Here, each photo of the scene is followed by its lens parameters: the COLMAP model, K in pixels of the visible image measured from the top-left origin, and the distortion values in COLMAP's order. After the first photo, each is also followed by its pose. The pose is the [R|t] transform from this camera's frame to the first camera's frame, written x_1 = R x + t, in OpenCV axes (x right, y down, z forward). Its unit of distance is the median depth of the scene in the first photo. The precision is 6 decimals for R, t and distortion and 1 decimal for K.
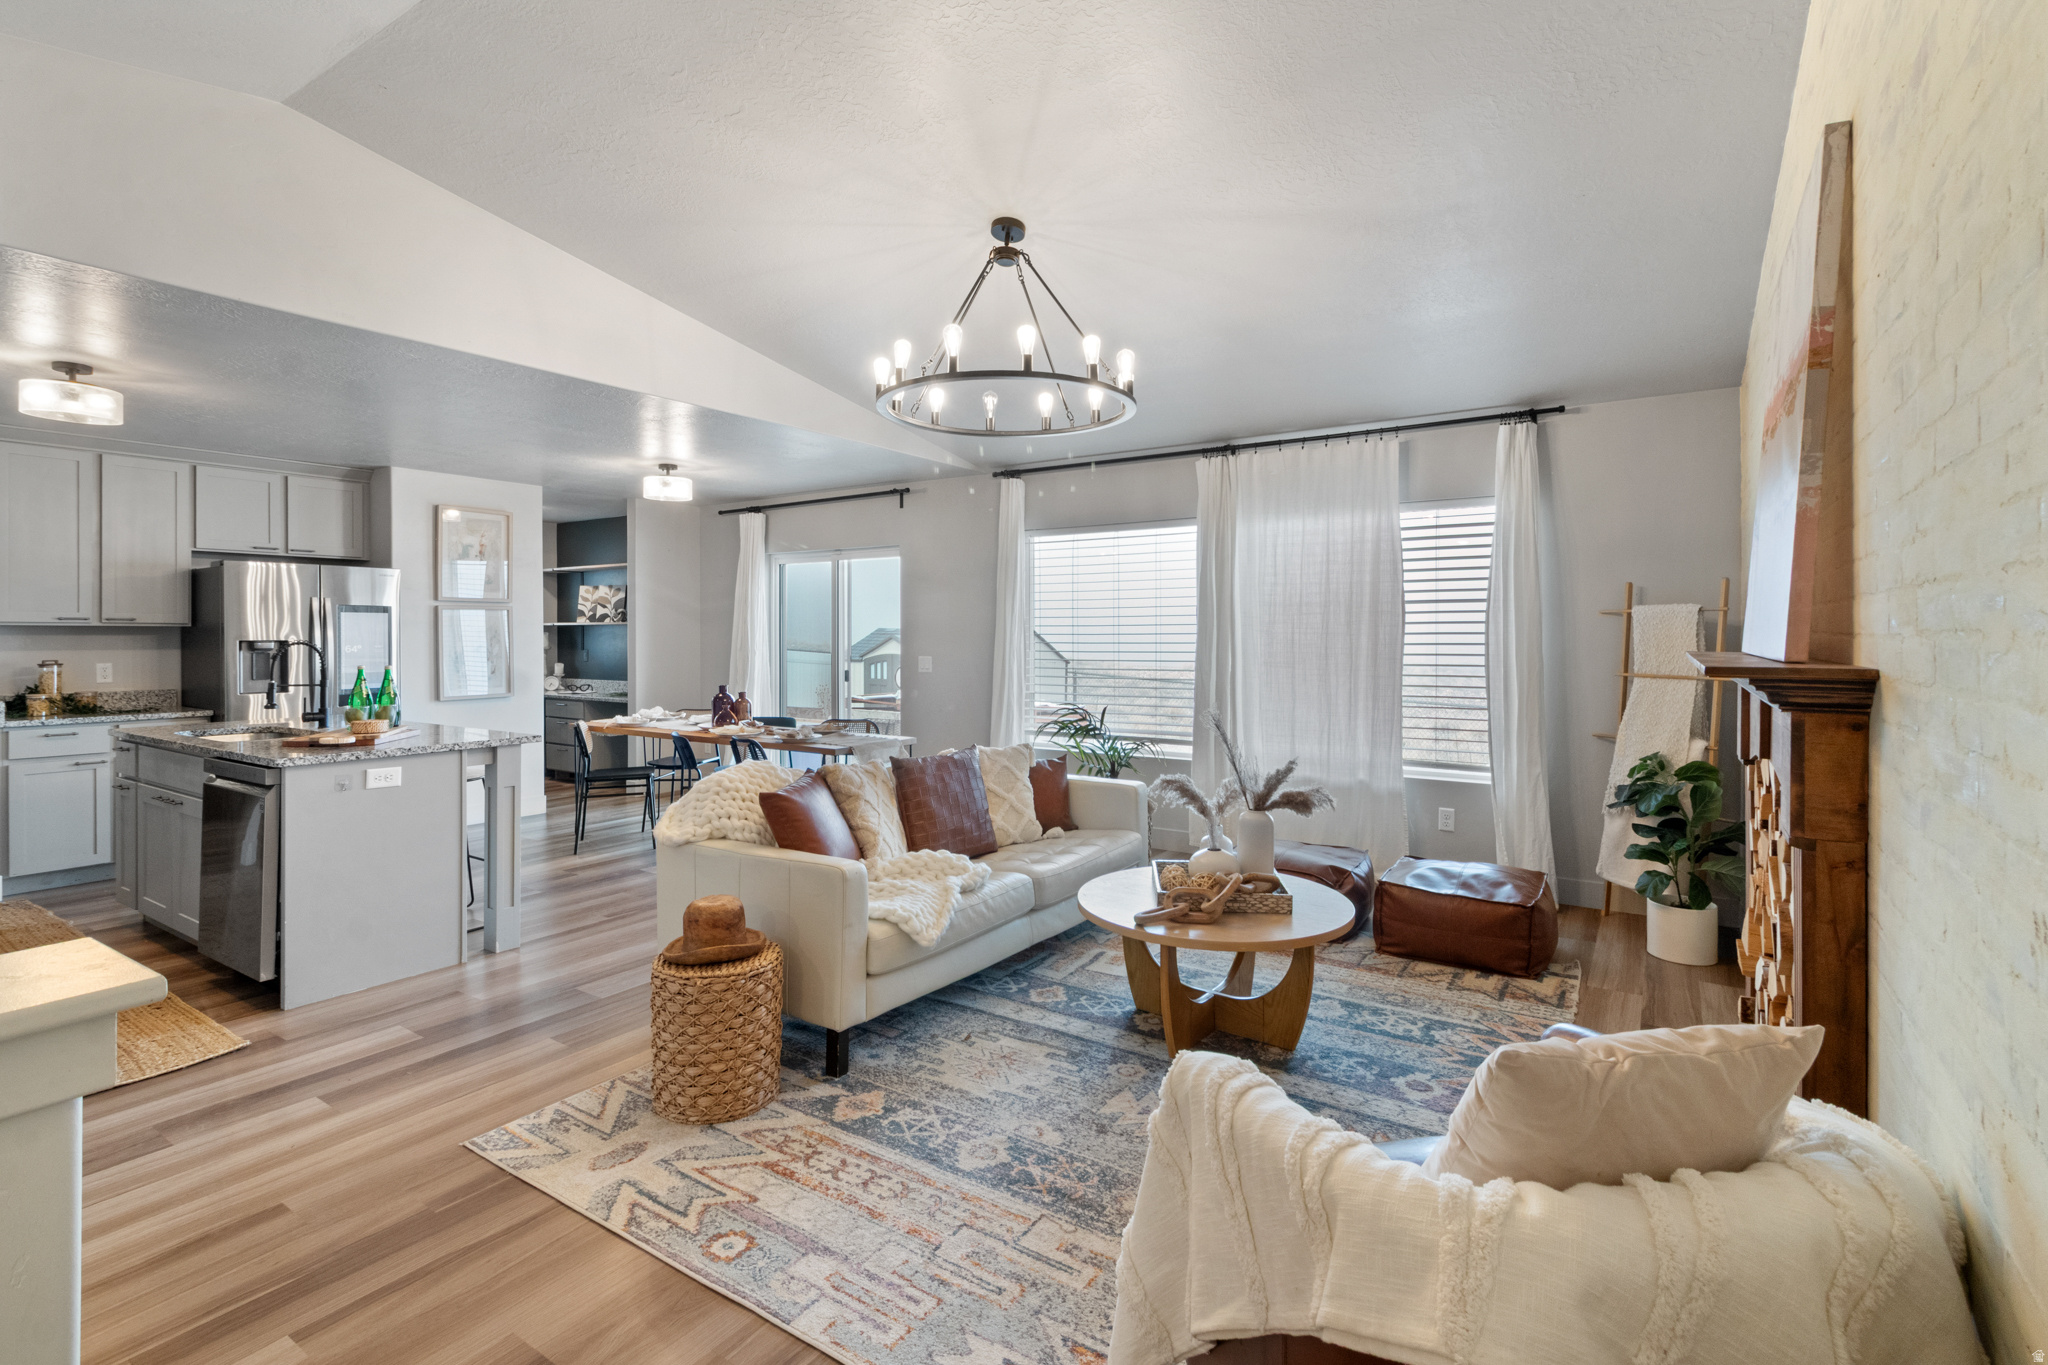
lens RADIAL K [[958.9, 0, 1024.4], [0, 958.9, 649.8], [0, 0, 1]] dist [0.000431, 0.001582]
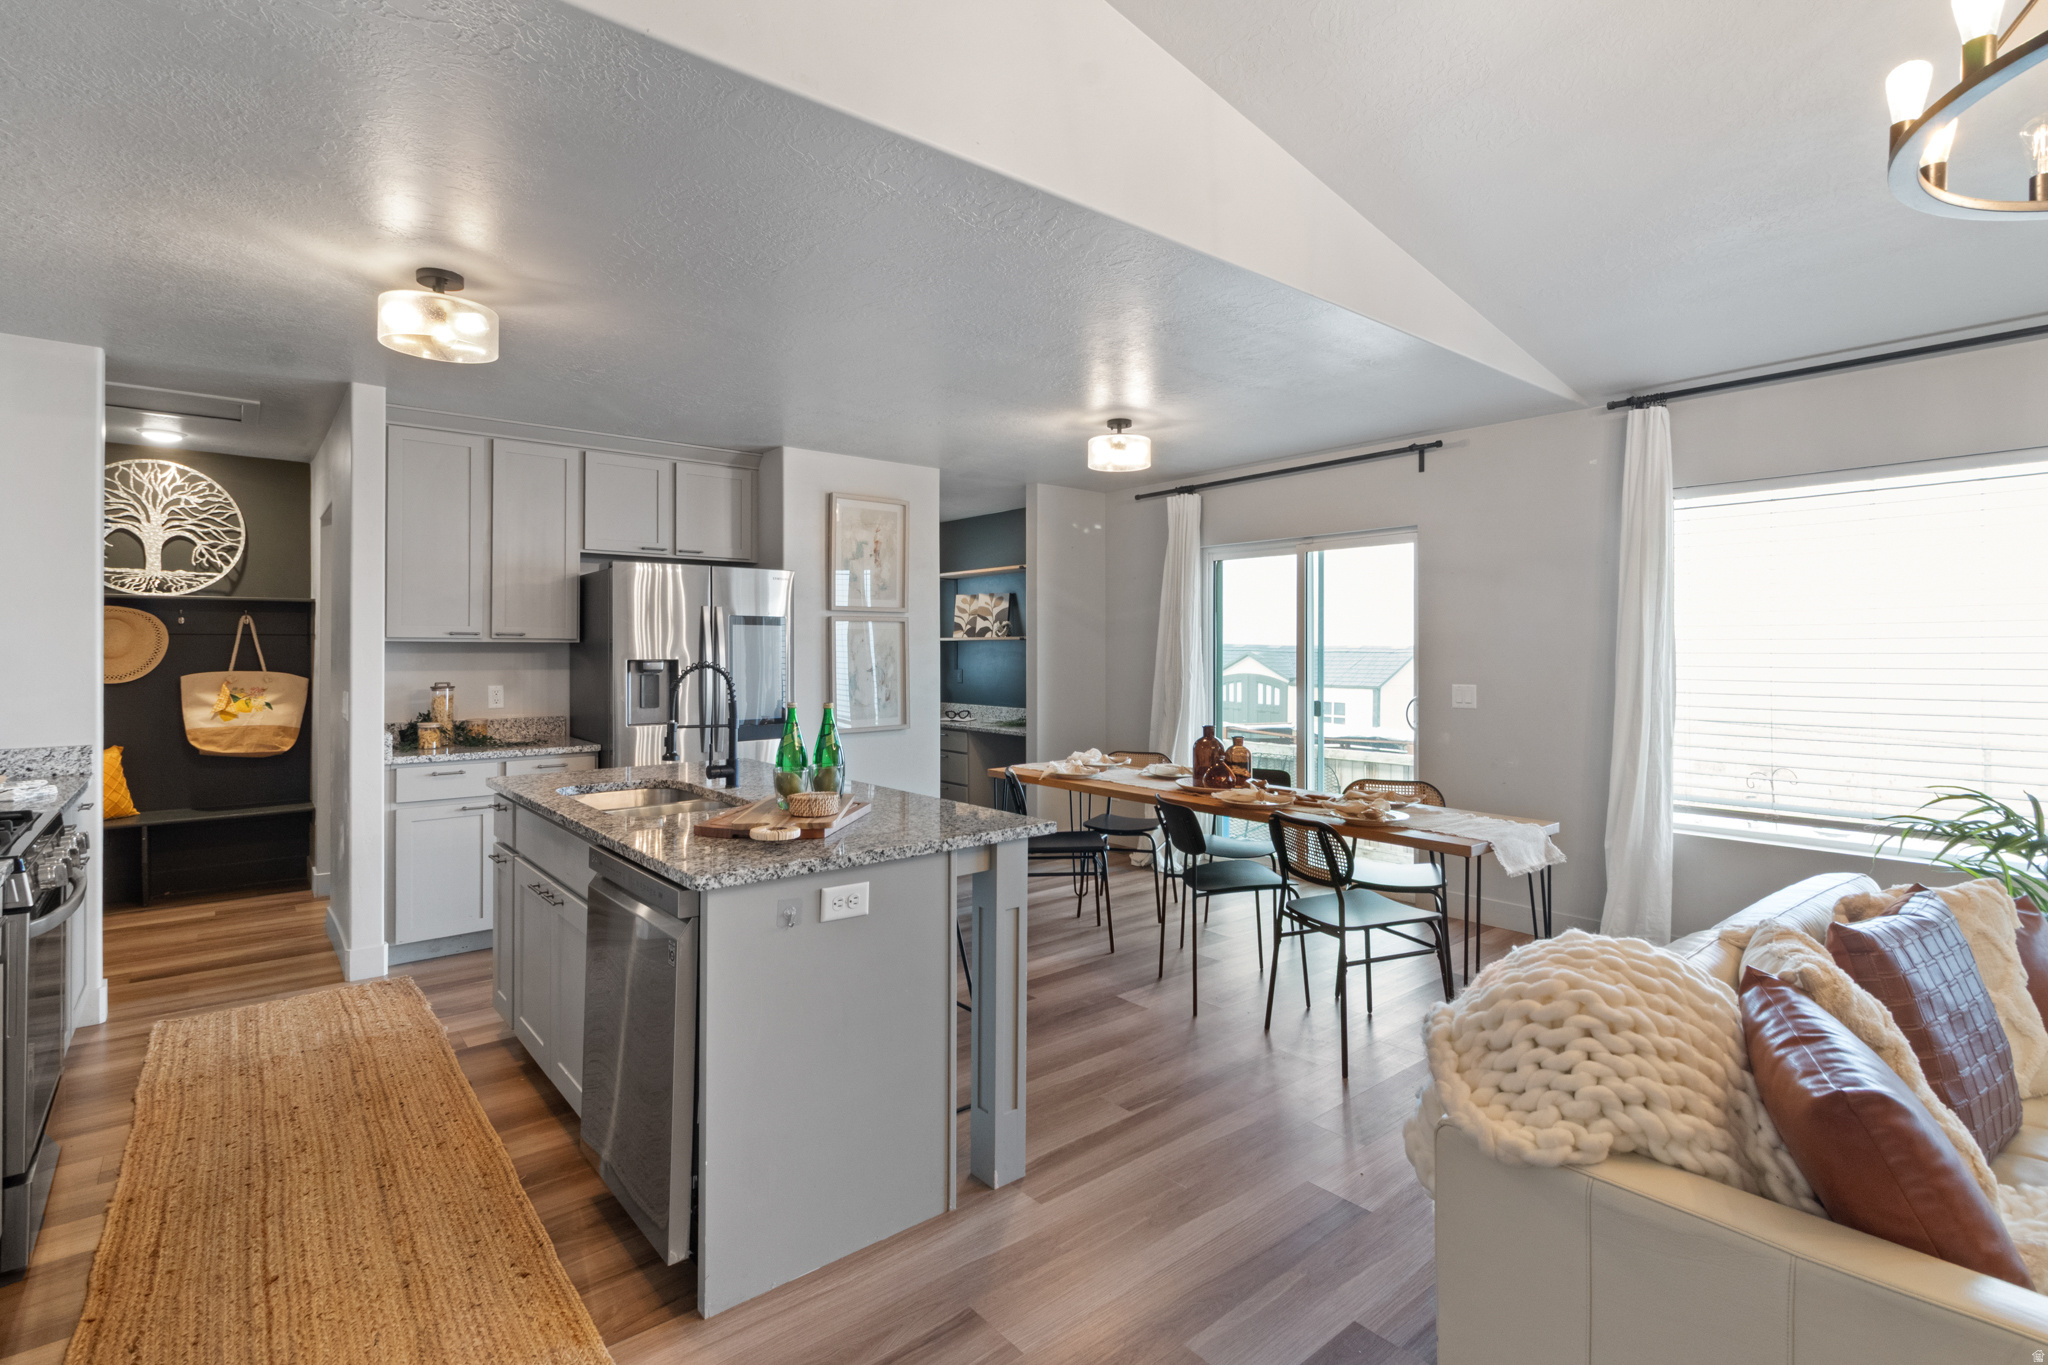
lens RADIAL K [[958.9, 0, 1018.7], [0, 958.9, 664.4], [0, 0, 1]] dist [0.000431, 0.001582]
pose [[0.958446, 0.004847, -0.285232, -0.254562], [-0.005137, 0.999987, -0.000267, -0.006810], [0.285226, 0.001721, 0.958459, 0.299252]]
